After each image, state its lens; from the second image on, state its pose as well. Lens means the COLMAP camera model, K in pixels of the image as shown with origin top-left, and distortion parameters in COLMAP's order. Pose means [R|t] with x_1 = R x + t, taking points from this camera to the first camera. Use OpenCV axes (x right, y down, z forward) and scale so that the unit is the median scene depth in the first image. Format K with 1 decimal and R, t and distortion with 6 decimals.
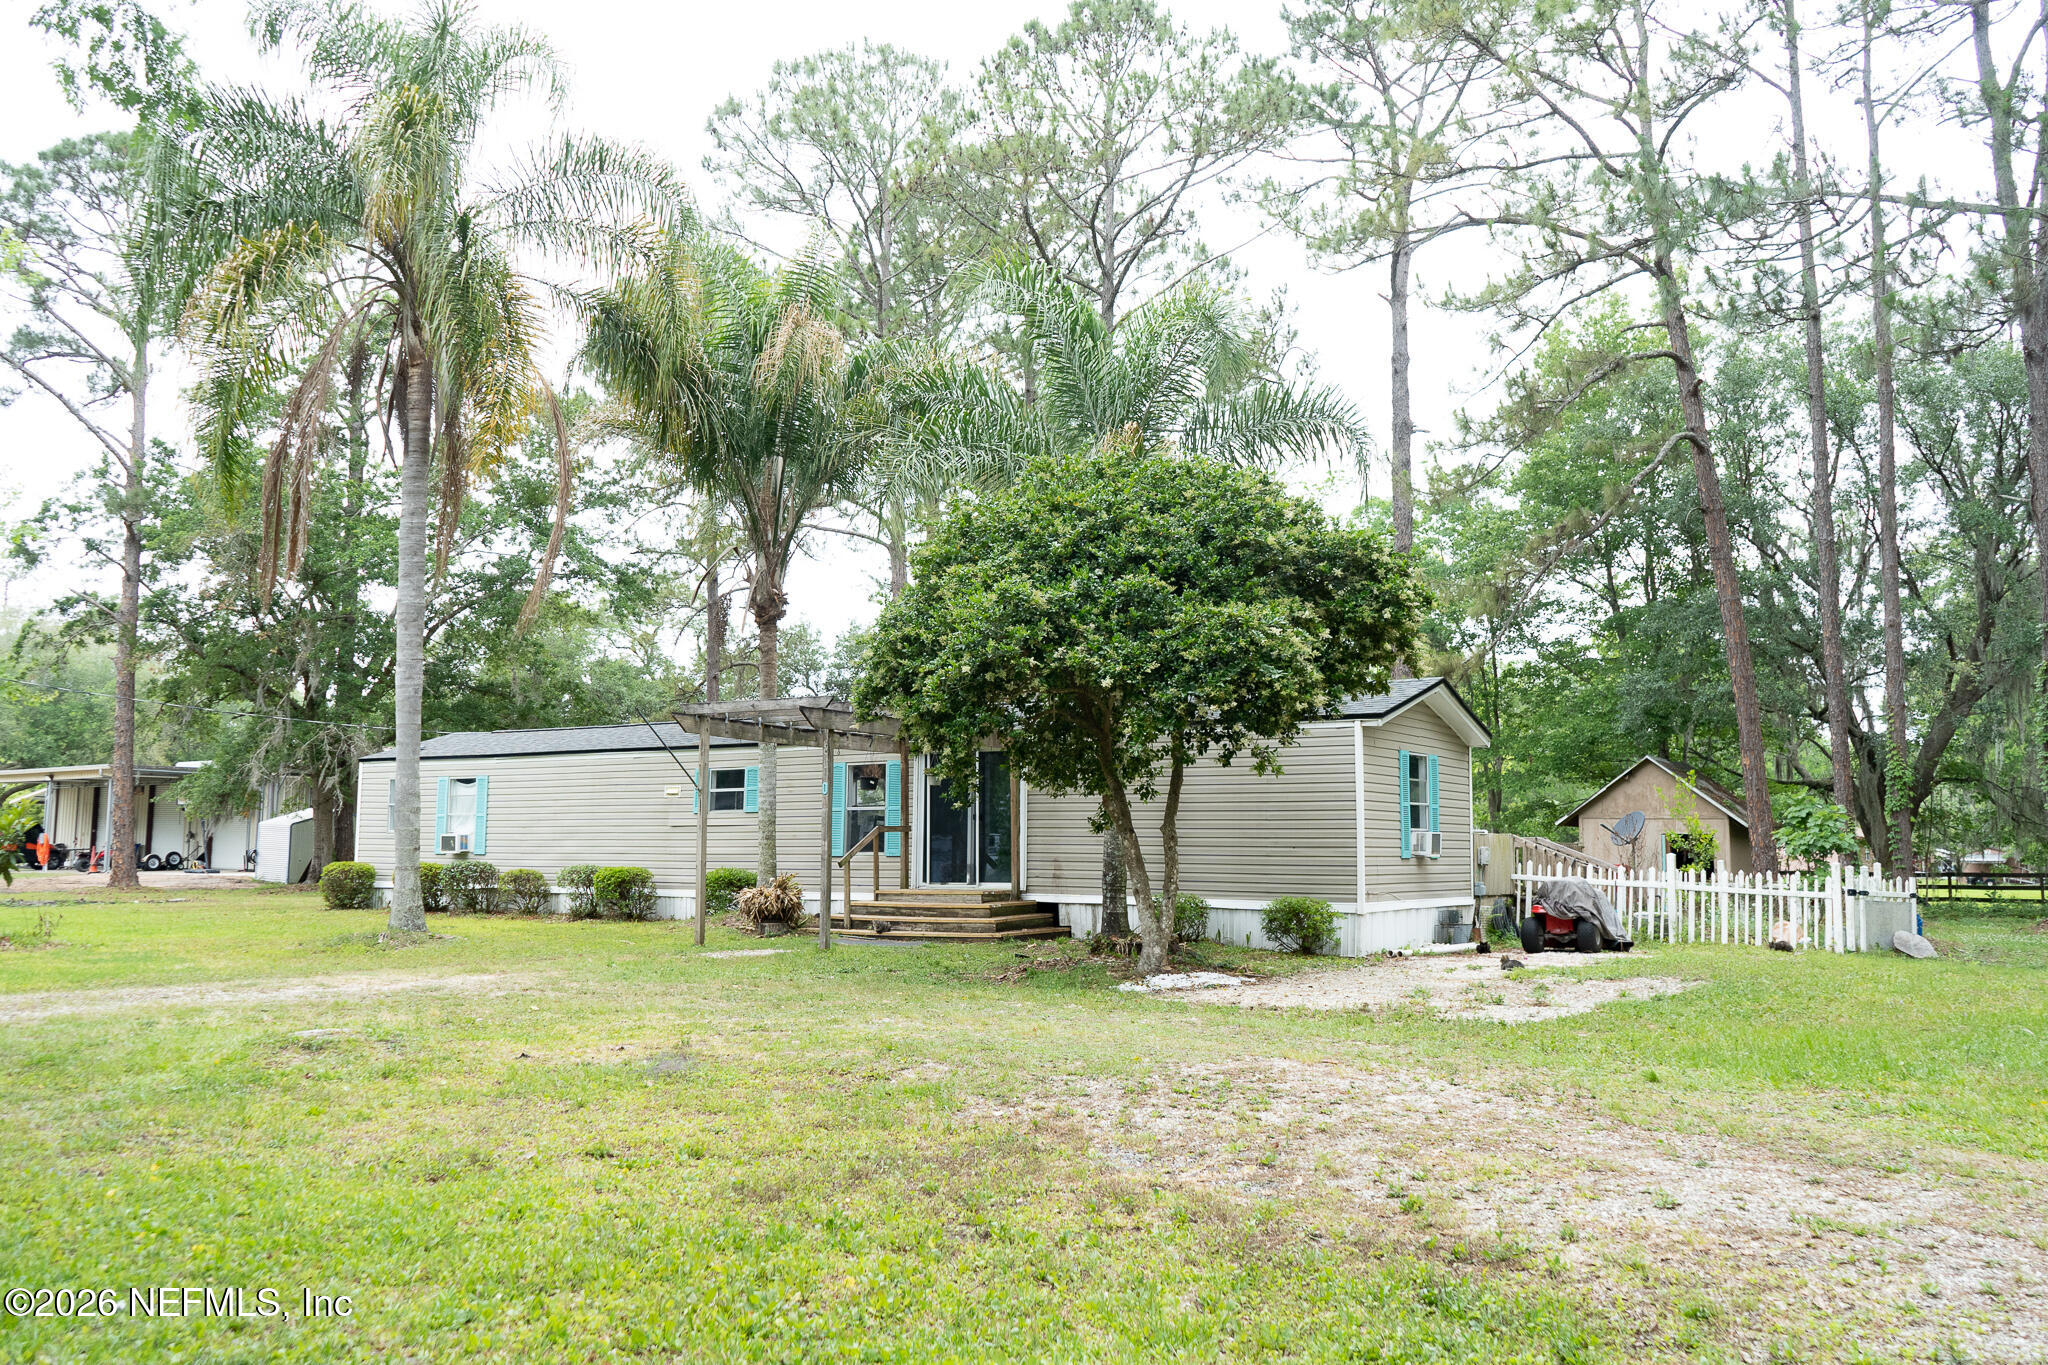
lens RADIAL K [[1558.1, 0, 1024.0], [0, 1558.1, 682.5], [0, 0, 1]] dist [-0.007050, -0.003760]
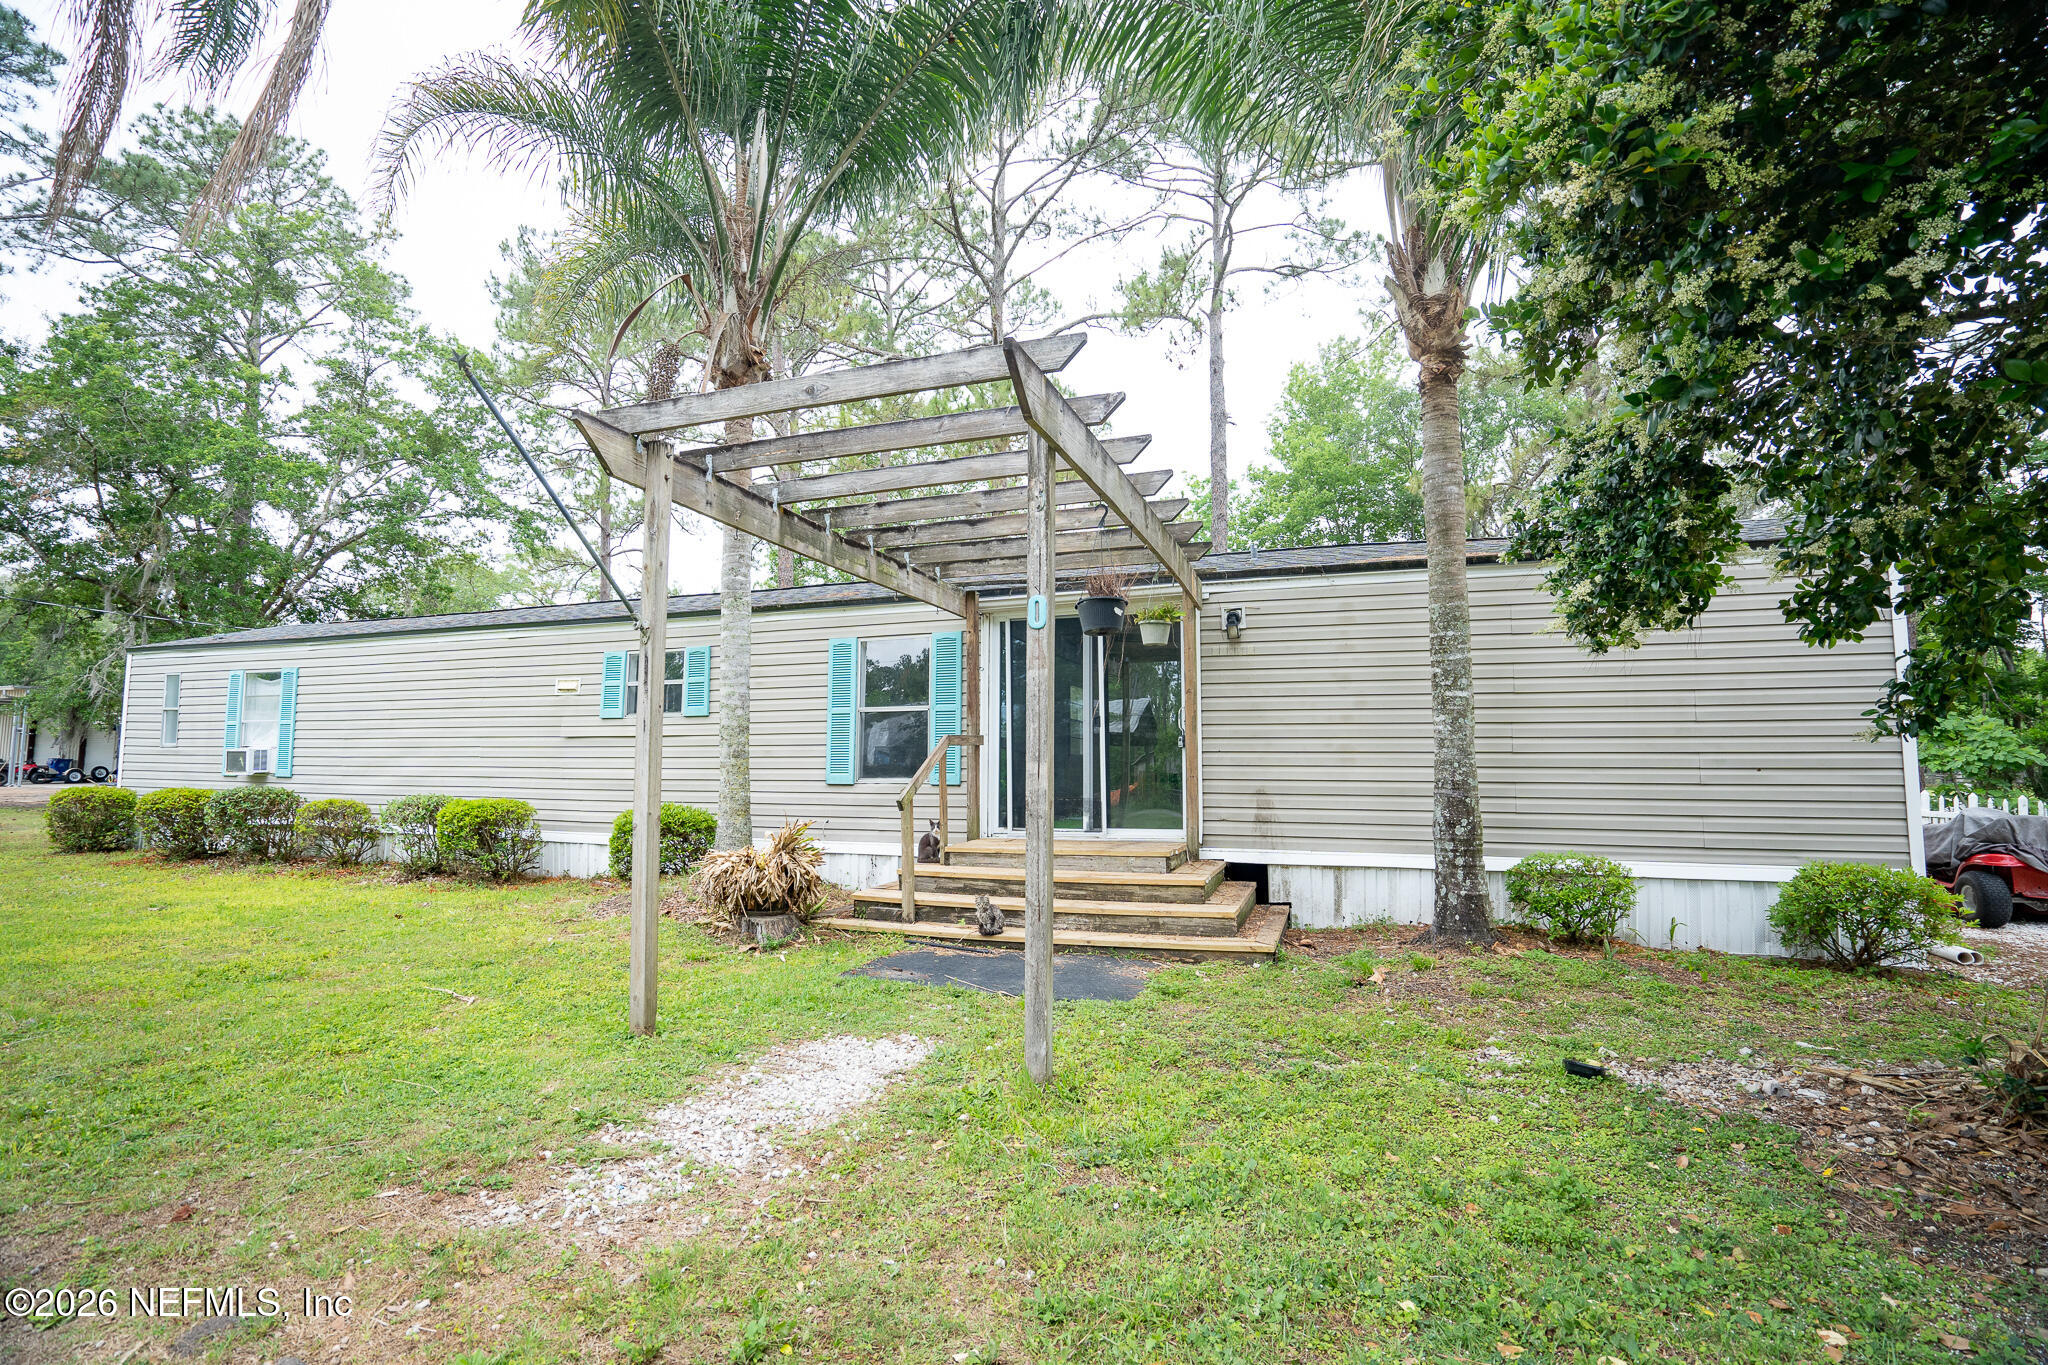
lens RADIAL K [[949.2, 0, 1023.7], [0, 949.2, 688.1], [0, 0, 1]] dist [-0.059266, 0.023171]
pose [[0.973099, 0.015701, 0.229851, -0.129741], [-0.022304, 0.999409, 0.026160, 0.057131], [-0.229304, -0.030583, 0.972874, 0.573464]]
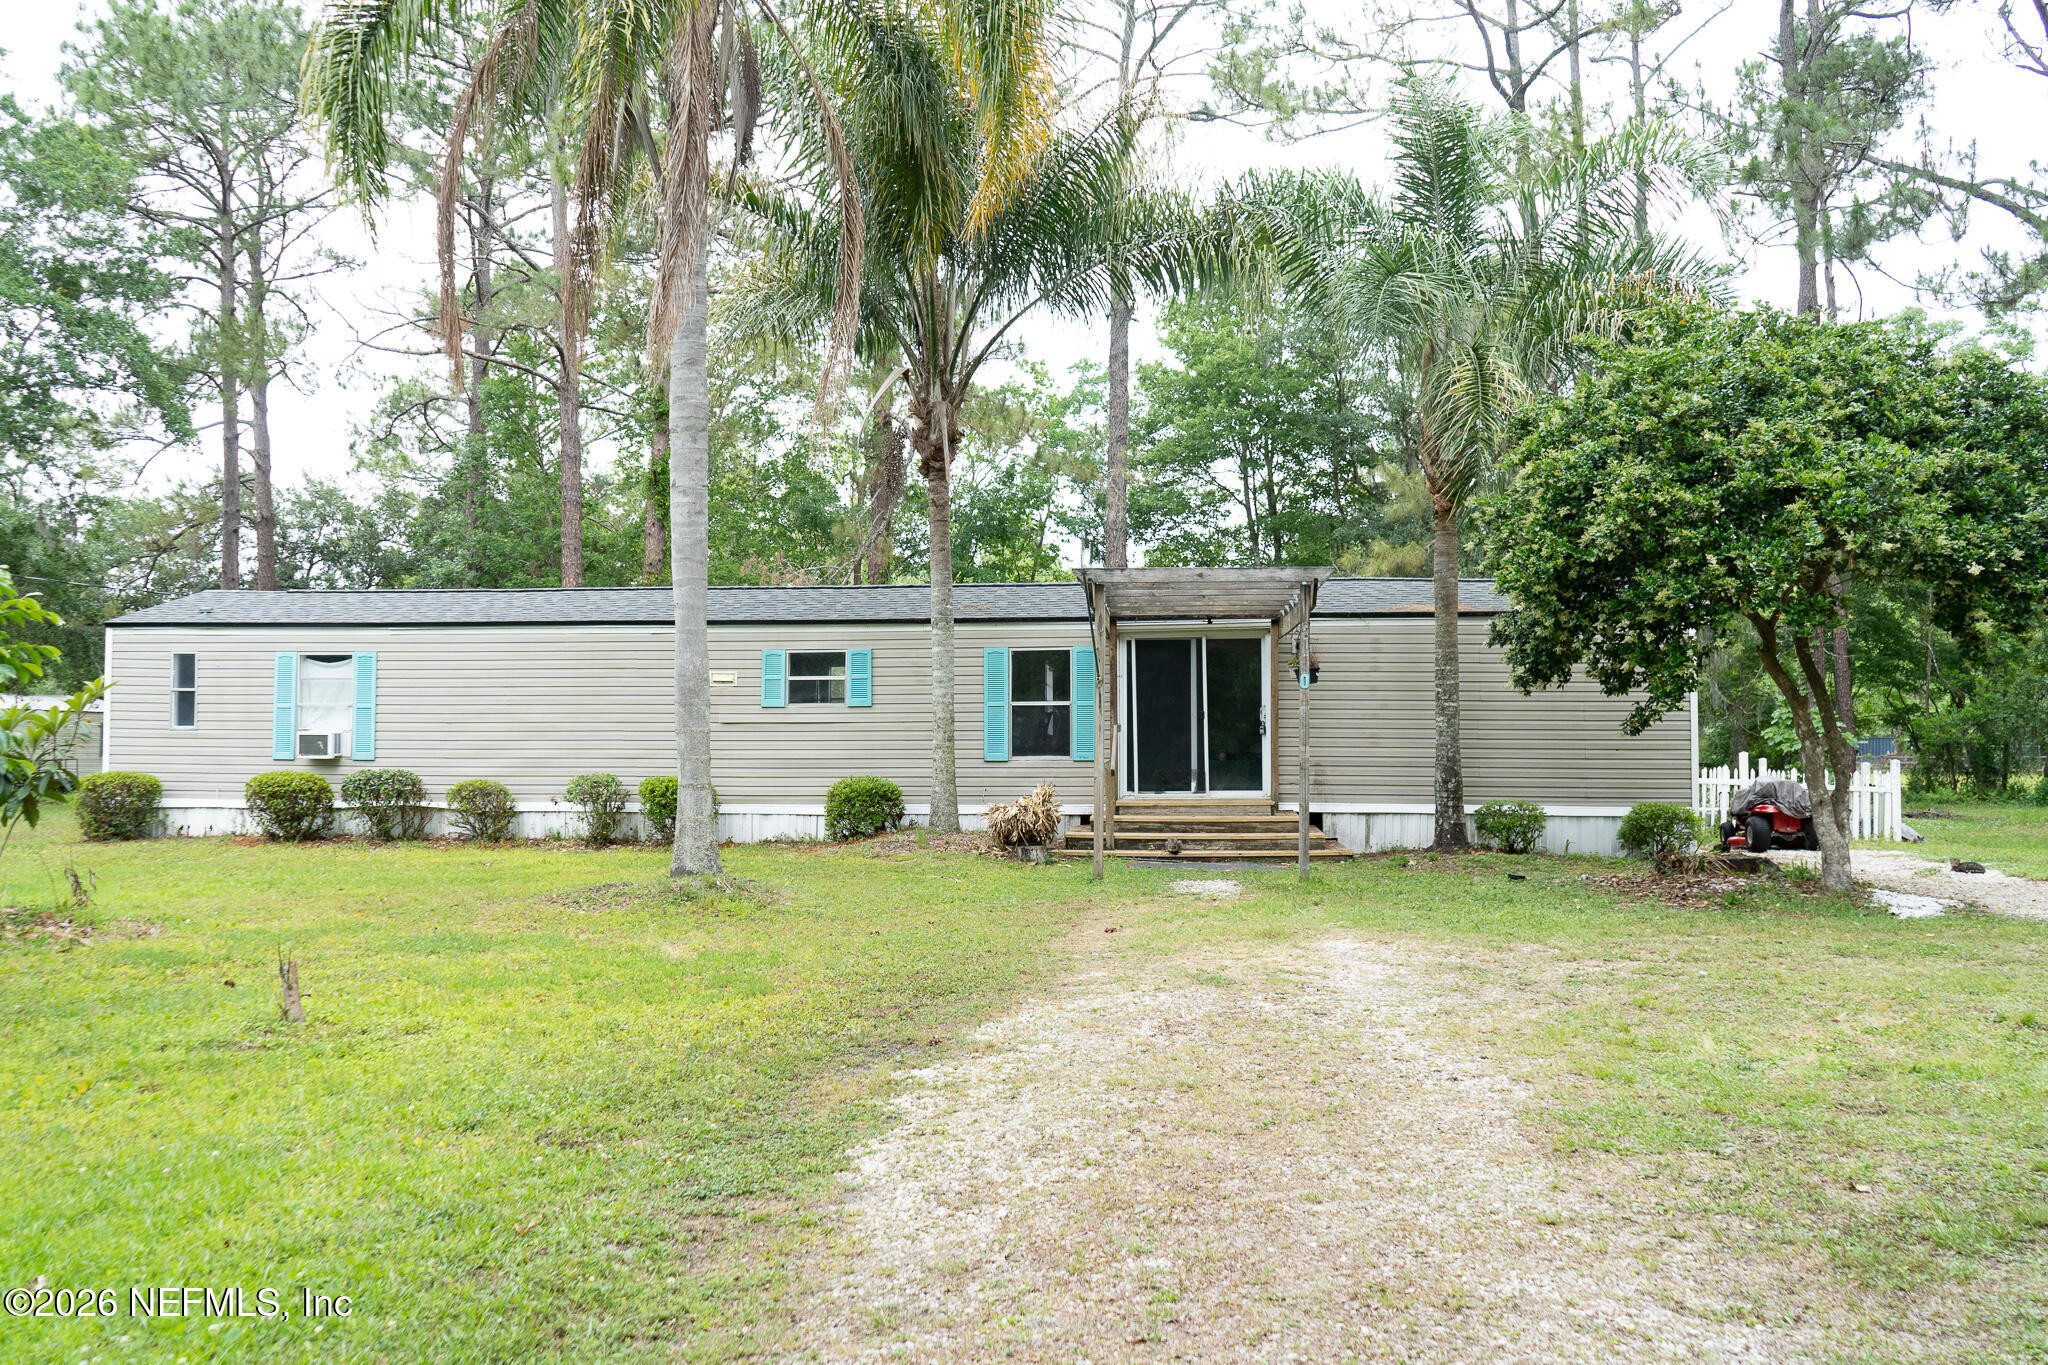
lens RADIAL K [[1558.1, 0, 1024.0], [0, 1558.1, 682.5], [0, 0, 1]] dist [-0.007050, -0.003760]
pose [[0.895303, 0.013611, 0.445249, -0.447636], [-0.045510, 0.997098, 0.061031, 0.018211], [-0.443127, -0.074905, 0.893324, 0.246563]]
